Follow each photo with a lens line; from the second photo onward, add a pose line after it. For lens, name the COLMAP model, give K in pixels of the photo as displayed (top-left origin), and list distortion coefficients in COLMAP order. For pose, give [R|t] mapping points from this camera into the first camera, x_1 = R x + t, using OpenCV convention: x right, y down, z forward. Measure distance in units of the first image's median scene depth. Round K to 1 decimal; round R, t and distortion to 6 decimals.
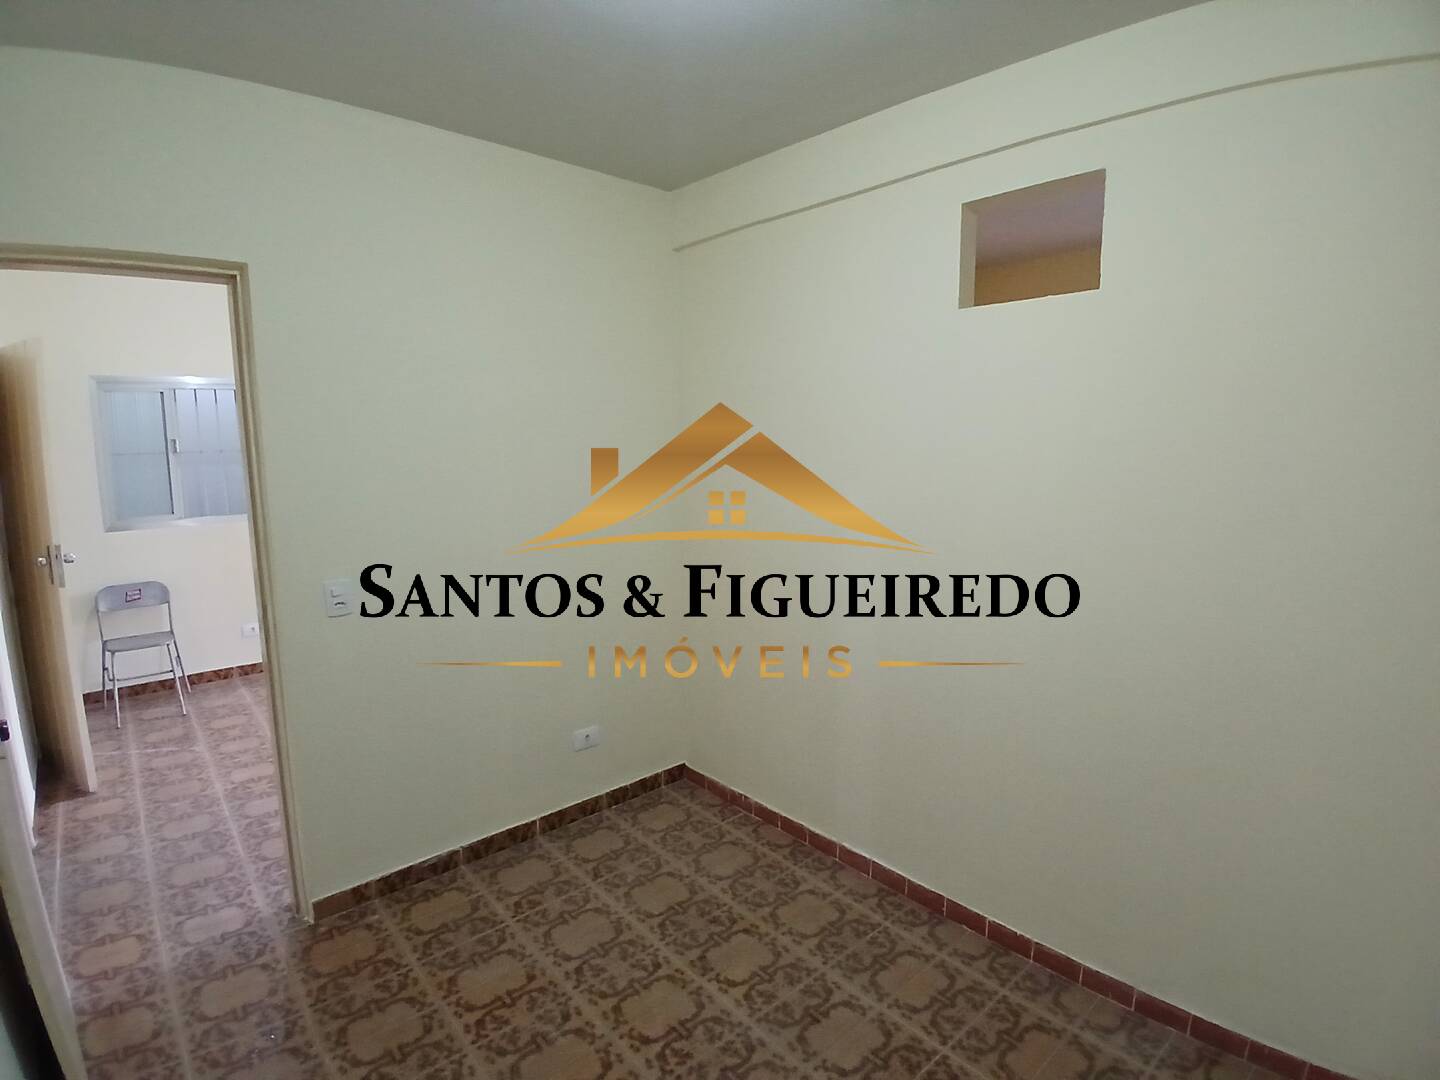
lens RADIAL K [[732.7, 0, 718.3], [0, 732.7, 532.1], [0, 0, 1]] dist [-0.028039, -0.004928]
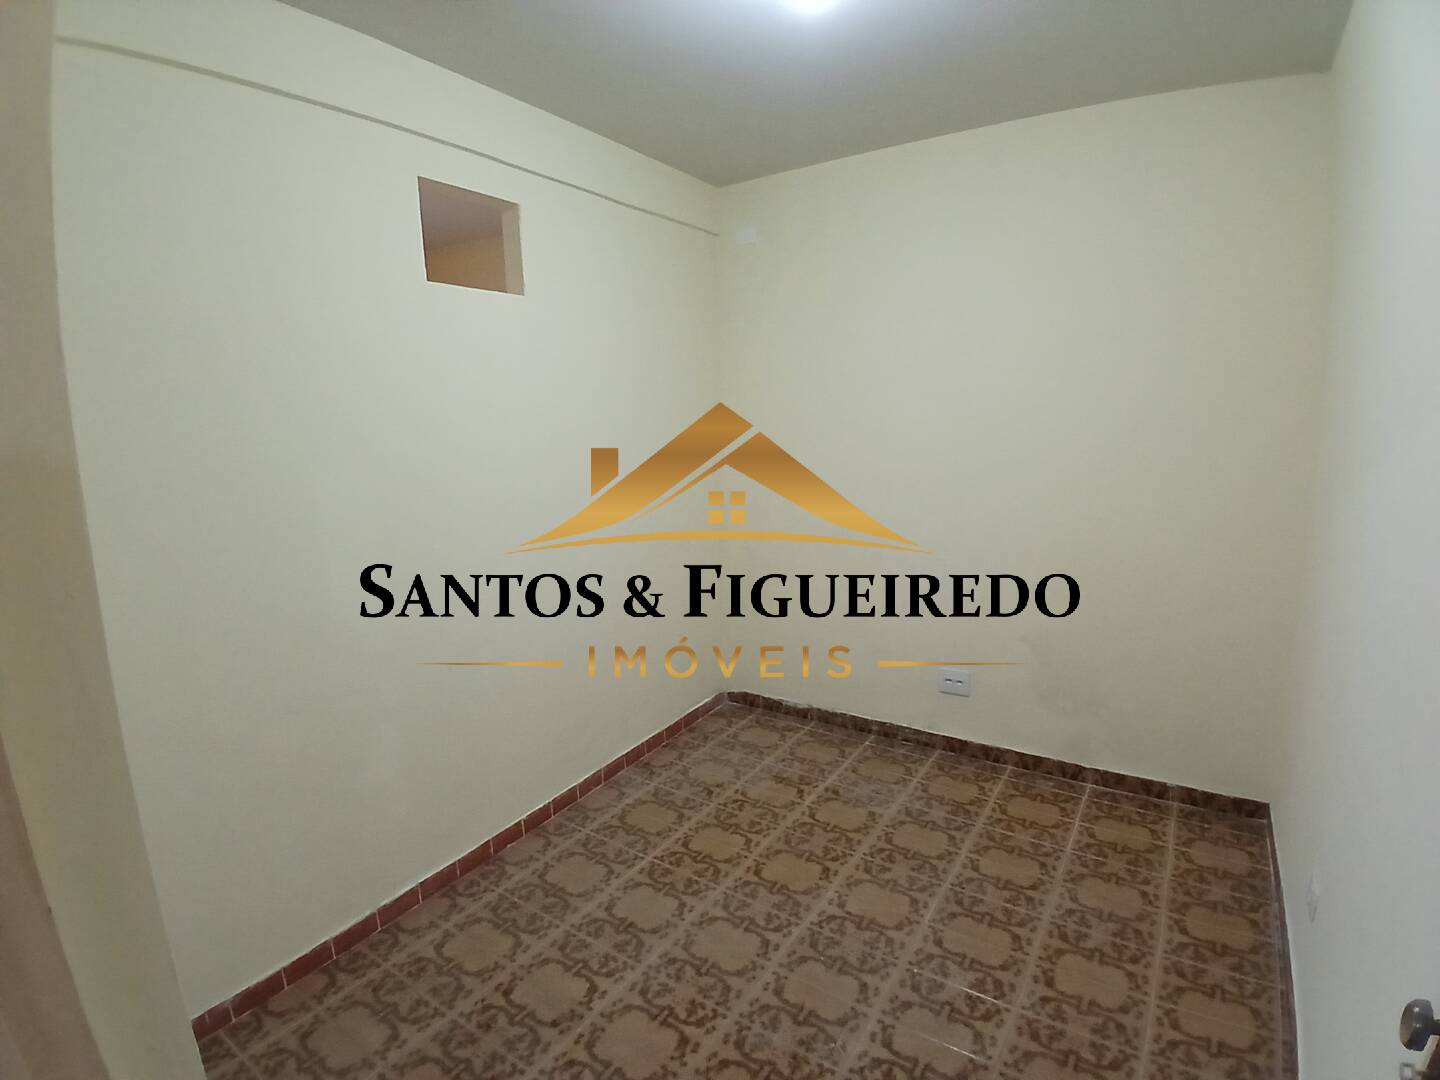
lens RADIAL K [[732.7, 0, 713.6], [0, 732.7, 540.5], [0, 0, 1]] dist [-0.028039, -0.004928]
pose [[-0.254912, -0.162679, 0.953182, -0.813772], [0.151180, 0.966919, 0.205455, -0.107716], [-0.955073, 0.196475, -0.221885, 0.935971]]
